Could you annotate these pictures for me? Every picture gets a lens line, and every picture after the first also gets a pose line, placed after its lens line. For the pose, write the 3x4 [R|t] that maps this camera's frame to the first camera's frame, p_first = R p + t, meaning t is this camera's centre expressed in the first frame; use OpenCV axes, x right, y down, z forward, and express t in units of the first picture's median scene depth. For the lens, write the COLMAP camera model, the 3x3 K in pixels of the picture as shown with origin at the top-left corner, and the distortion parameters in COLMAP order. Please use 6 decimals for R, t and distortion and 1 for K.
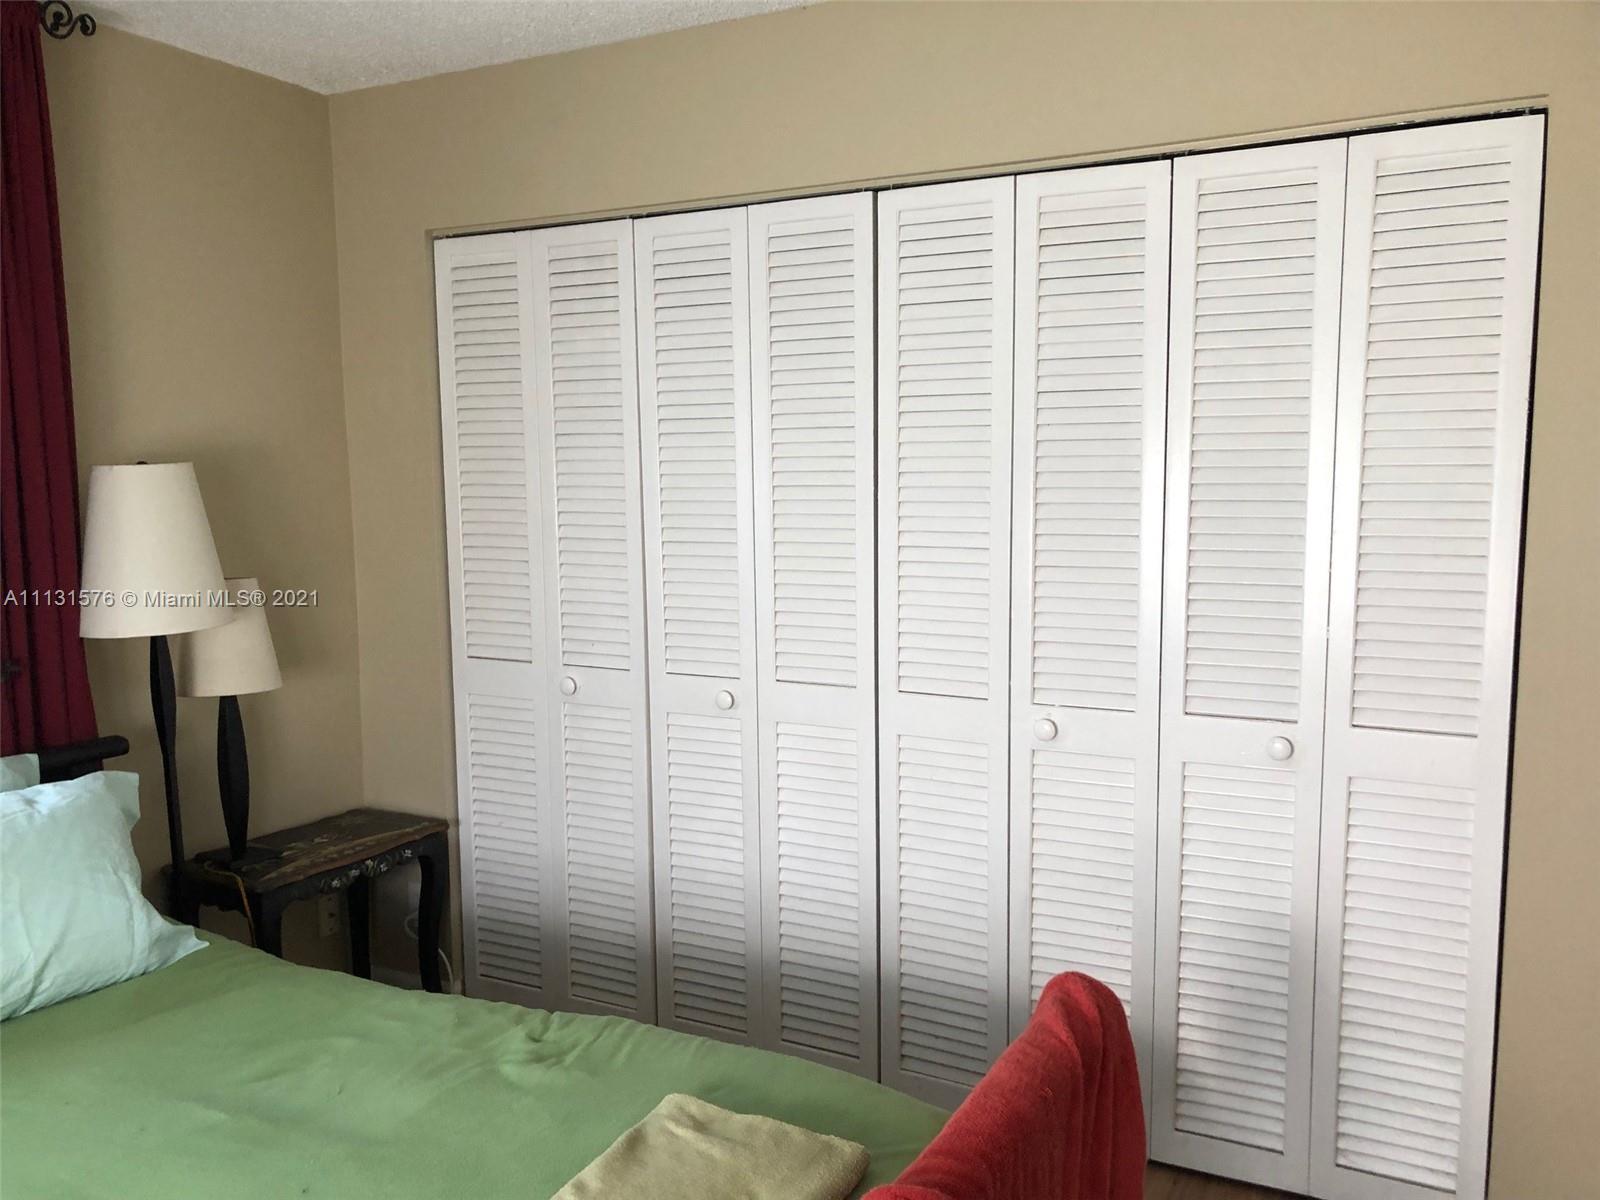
lens RADIAL K [[1332.9, 0, 800.0], [0, 1332.9, 600.0], [0, 0, 1]] dist [-0.003630, -0.000294]
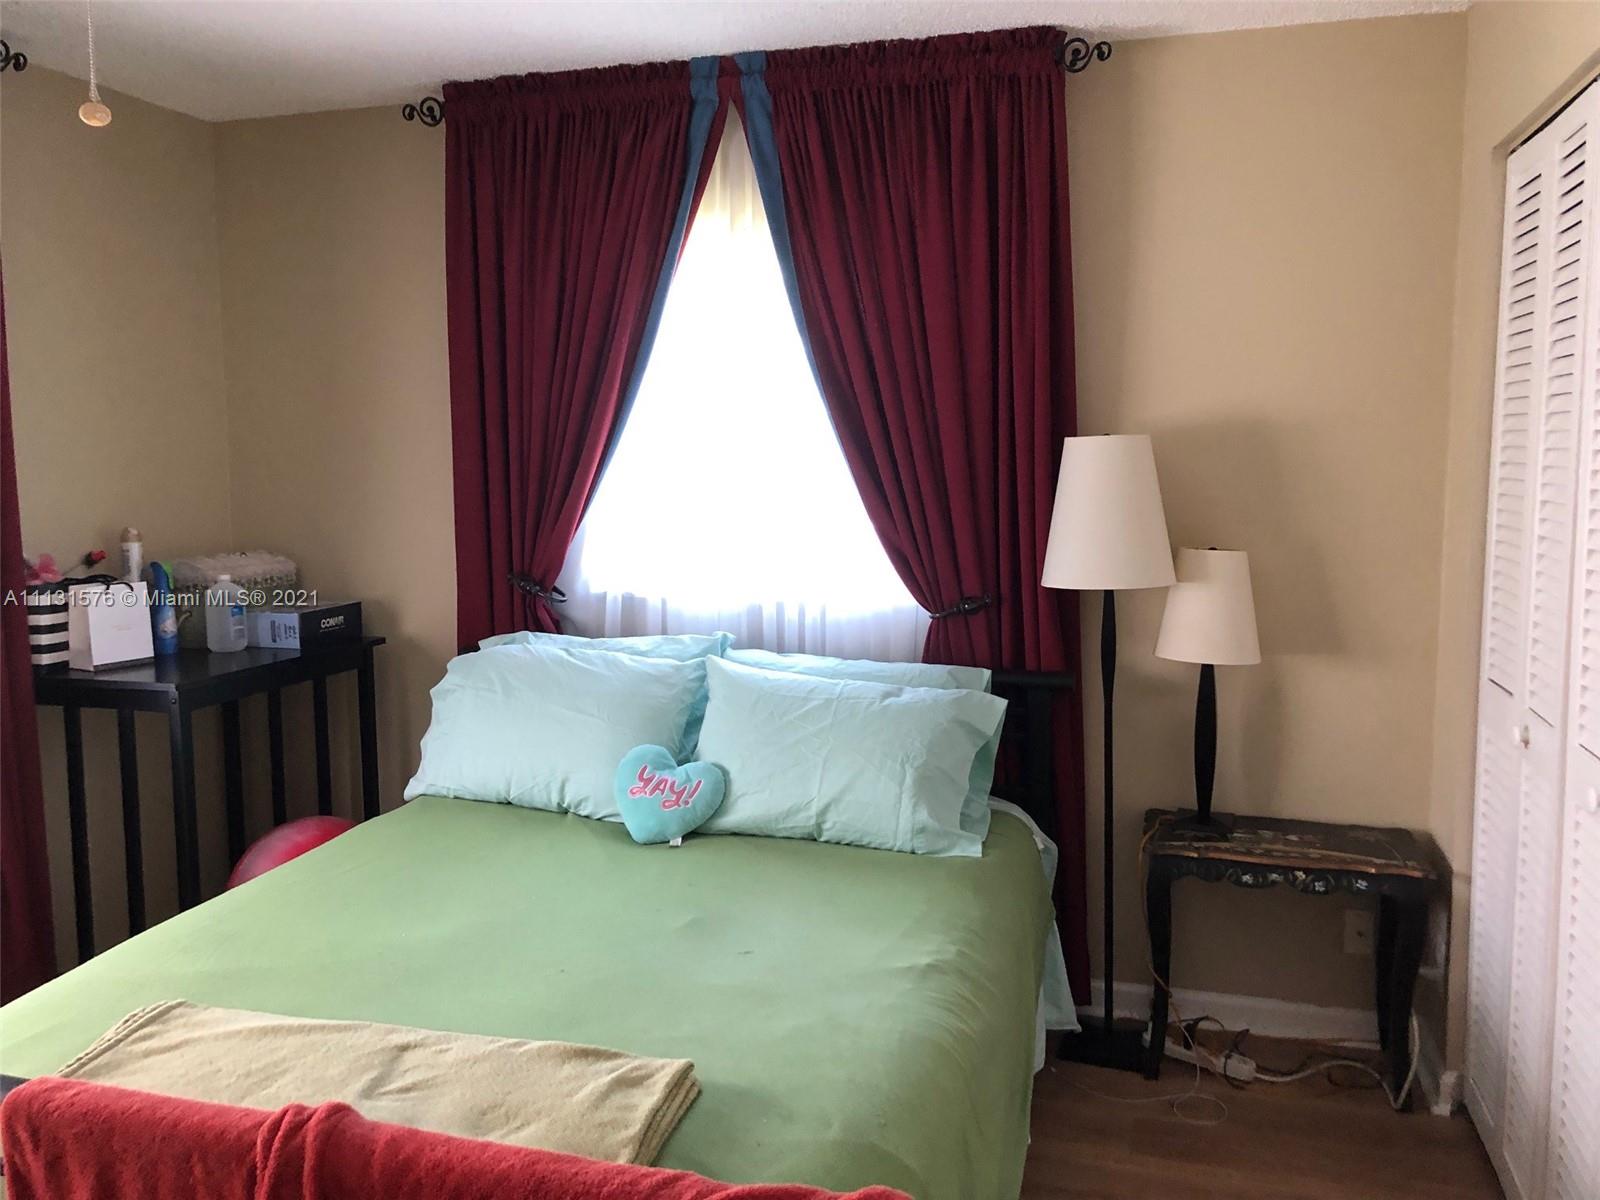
lens RADIAL K [[1293.0, 0, 800.5], [0, 1293.0, 579.2], [0, 0, 1]] dist [-0.005604, -0.002786]
pose [[0.200416, 0.101786, -0.974409, 0.477660], [-0.108314, 0.990793, 0.081220, -0.040089], [0.973705, 0.089265, 0.209596, 0.493651]]
